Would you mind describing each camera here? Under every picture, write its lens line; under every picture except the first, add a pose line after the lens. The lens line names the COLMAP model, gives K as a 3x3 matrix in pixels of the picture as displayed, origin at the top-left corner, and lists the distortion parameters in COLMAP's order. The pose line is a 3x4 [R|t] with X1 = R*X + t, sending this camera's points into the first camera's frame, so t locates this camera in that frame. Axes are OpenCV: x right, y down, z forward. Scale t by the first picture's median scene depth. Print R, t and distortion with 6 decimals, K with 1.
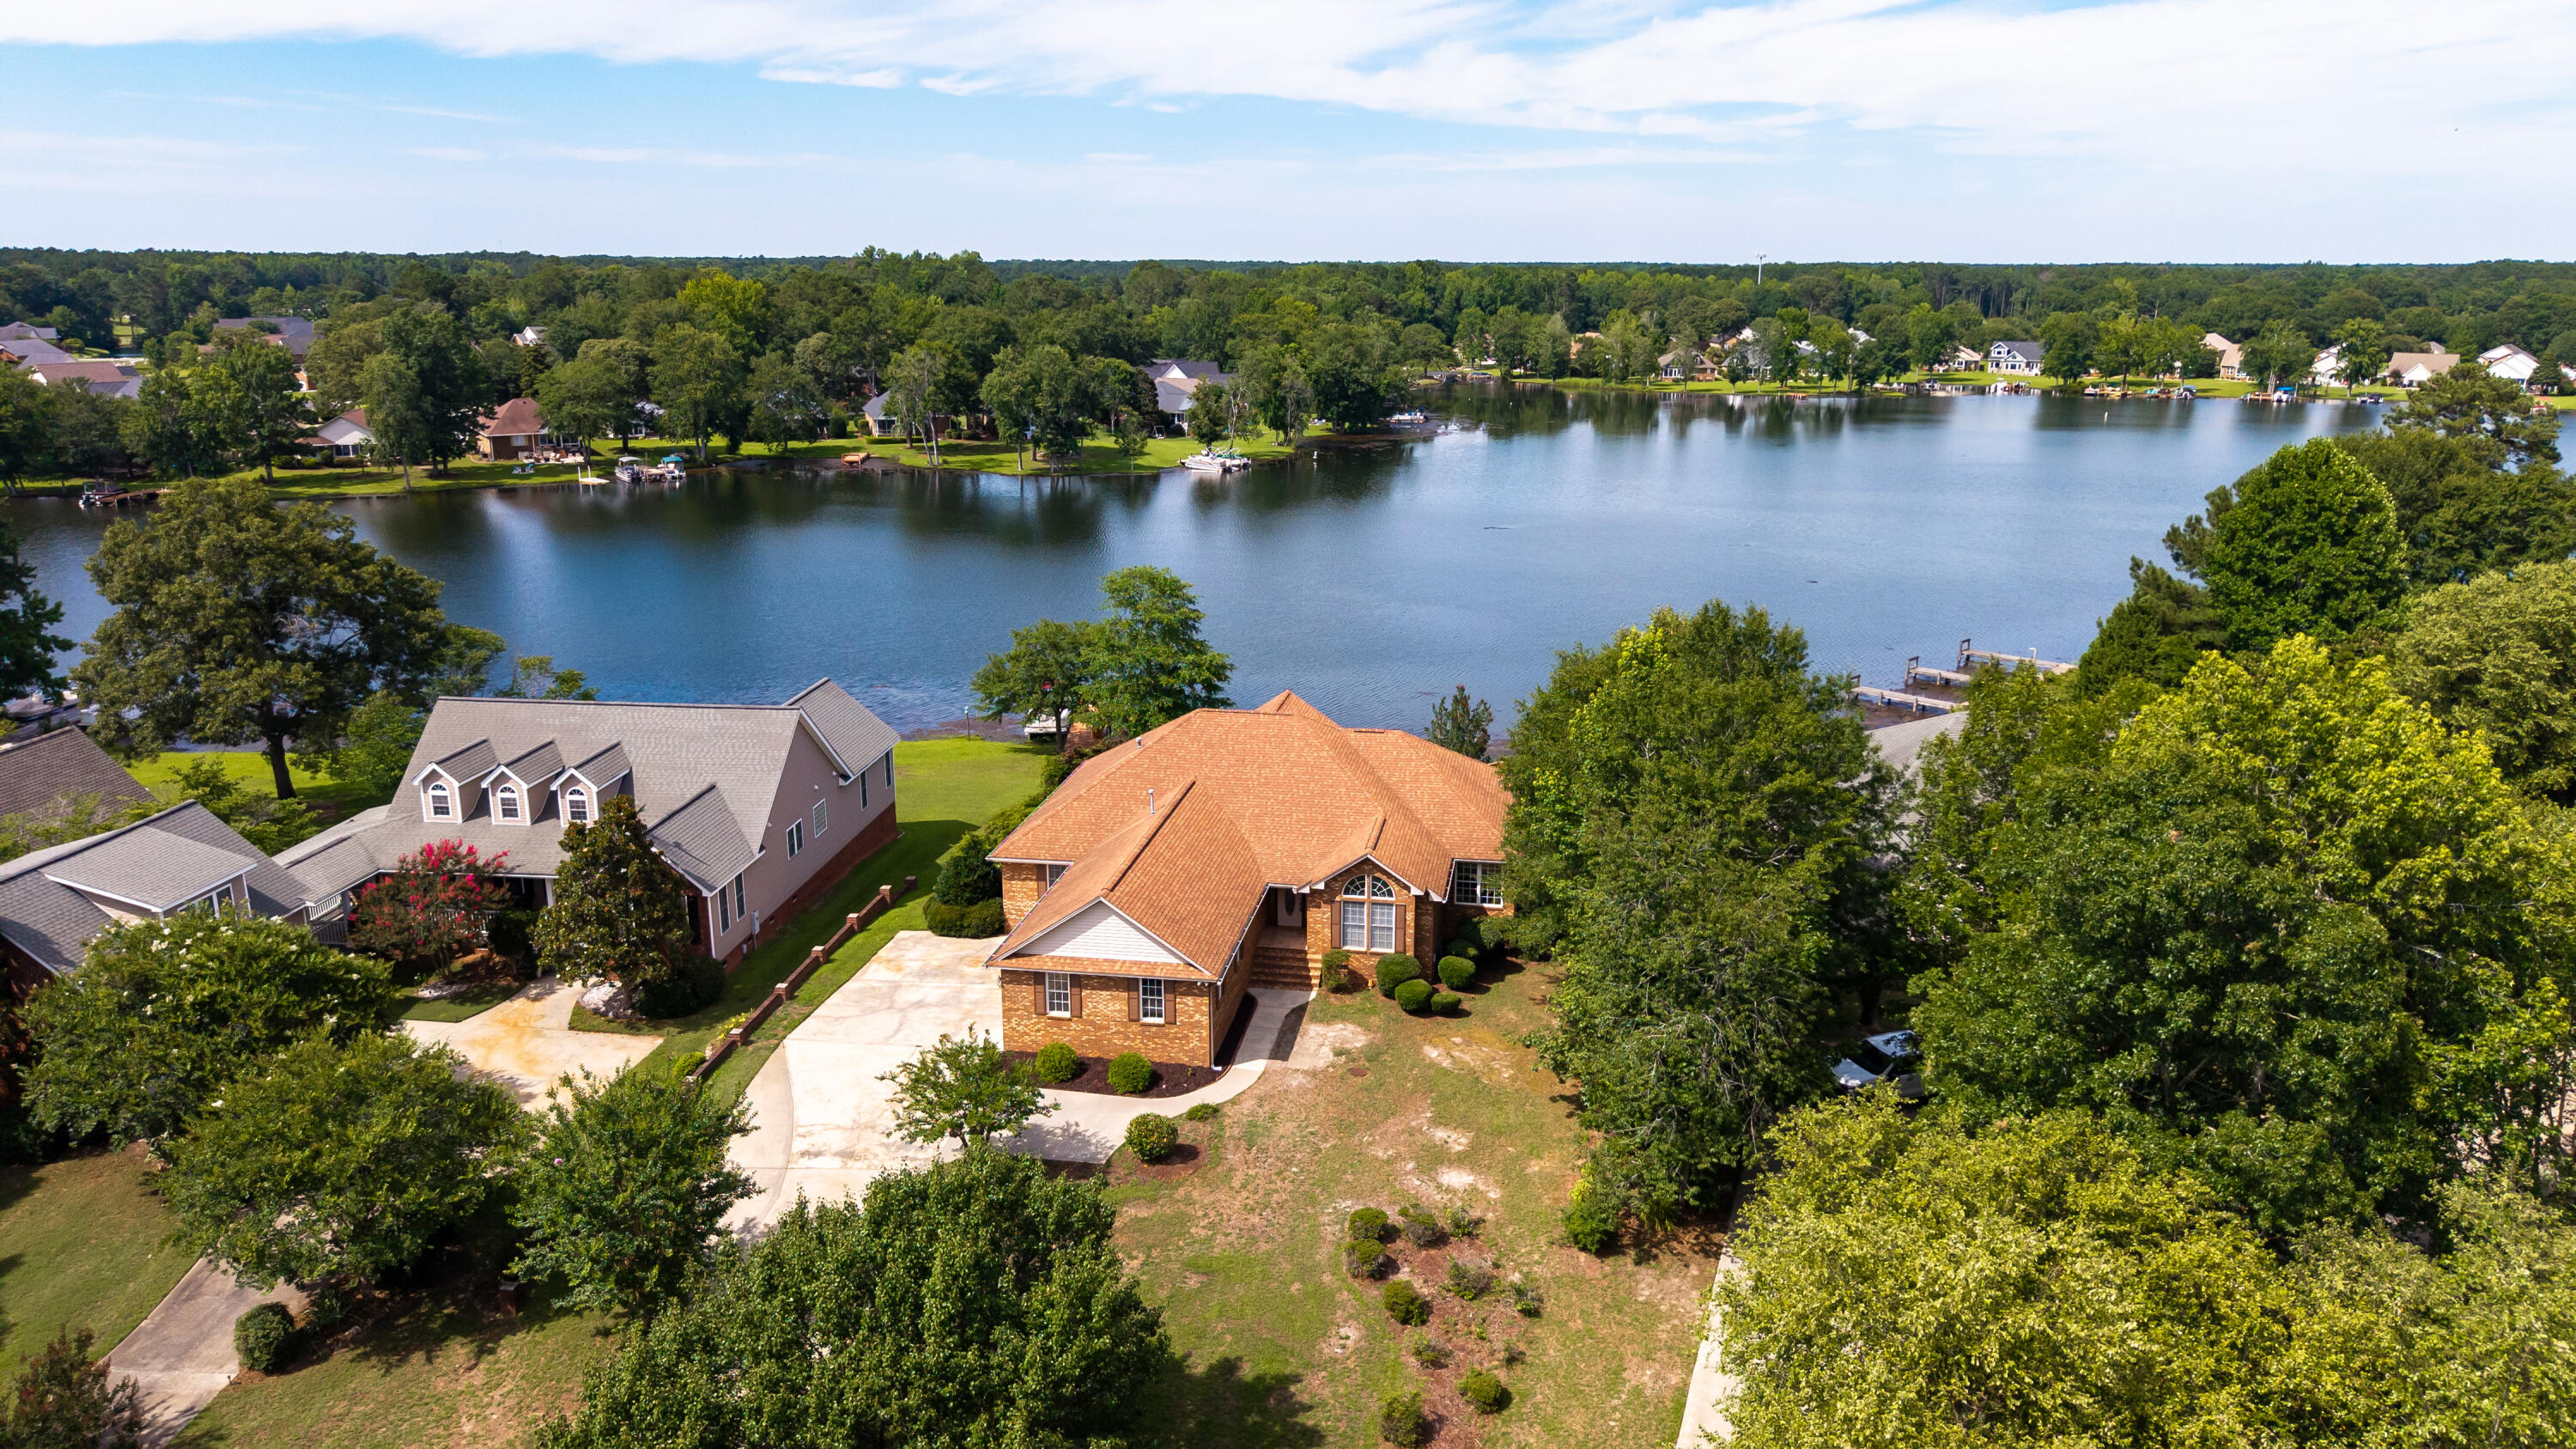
lens RADIAL K [[1758.9, 0, 1288.0], [0, 1758.9, 724.5], [0, 0, 1]] dist [-0.000643, -0.005357]
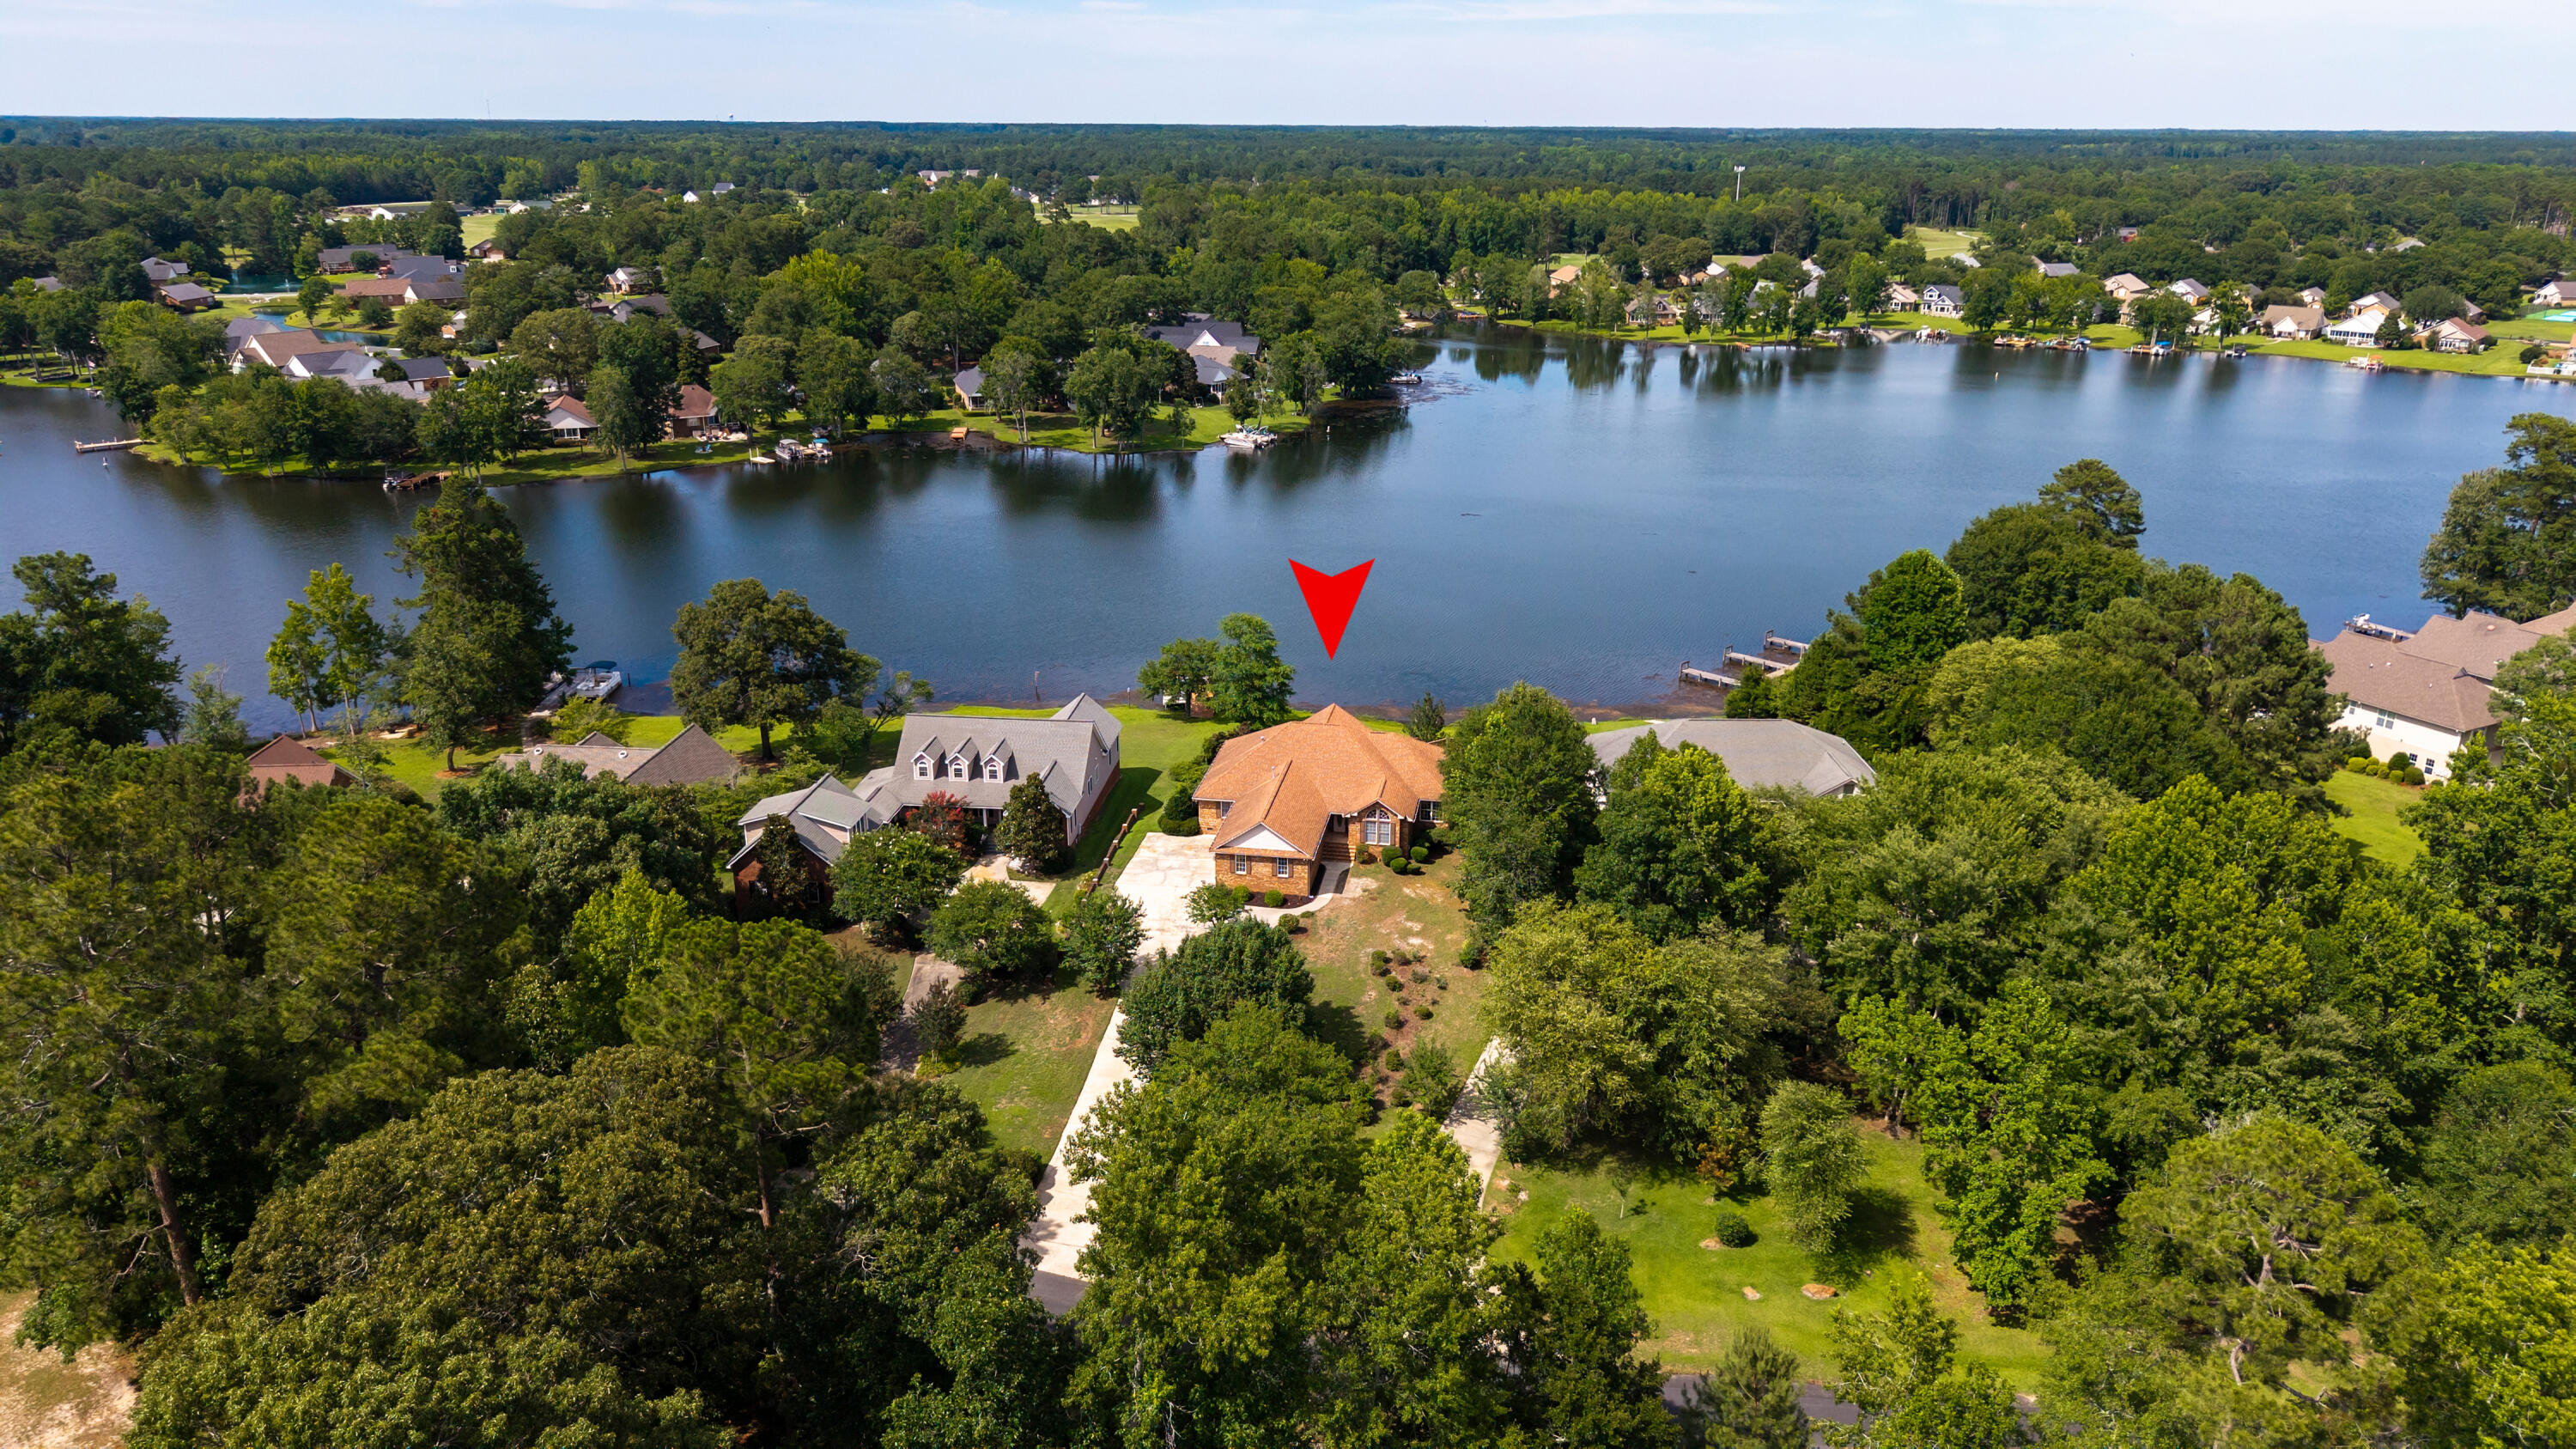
lens RADIAL K [[1804.3, 0, 1246.1], [0, 1804.3, 727.4], [0, 0, 1]] dist [0.002442, -0.047170]
pose [[0.999812, 0.001191, -0.019335, -0.070297], [0.000354, 0.996819, 0.079700, -0.182614], [0.019368, -0.079692, 0.996631, -1.146114]]
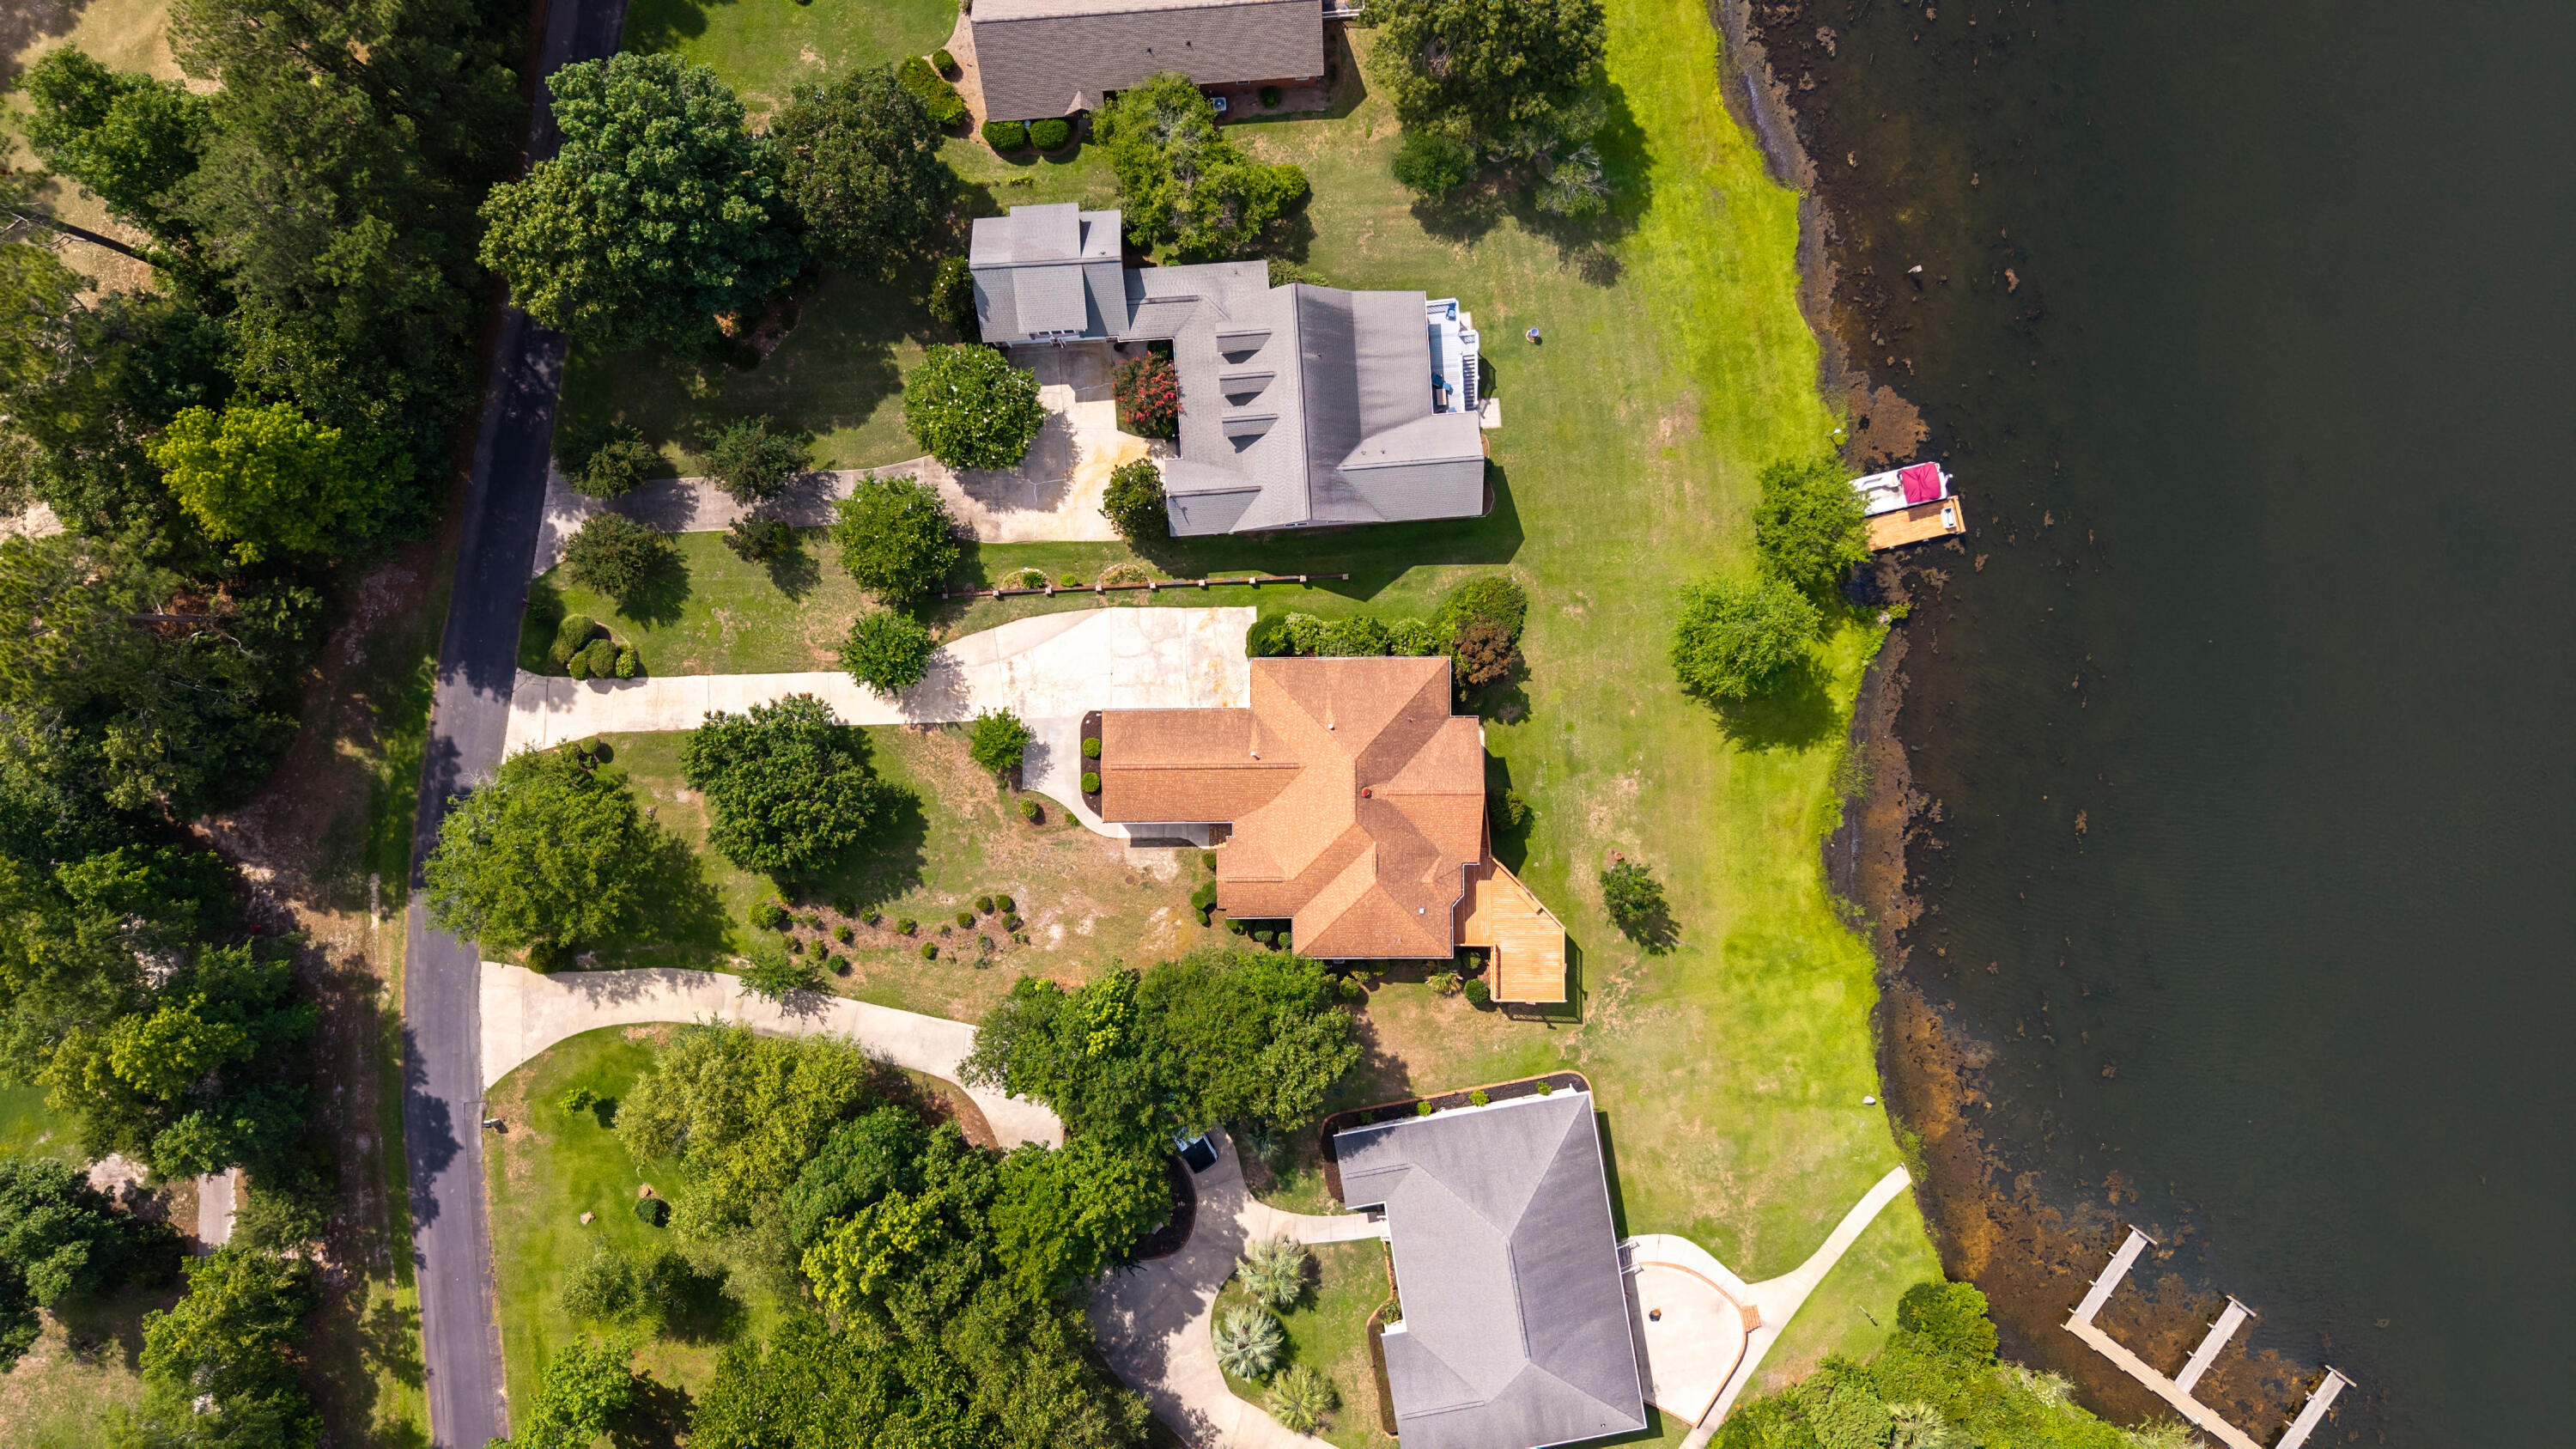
lens RADIAL K [[1758.9, 0, 1288.0], [0, 1758.9, 724.5], [0, 0, 1]] dist [-0.000643, -0.005357]
pose [[0.171392, 0.985045, -0.017615, -0.068377], [-0.248963, 0.060604, 0.966615, -1.718843], [0.953227, -0.161285, 0.255627, 0.587944]]
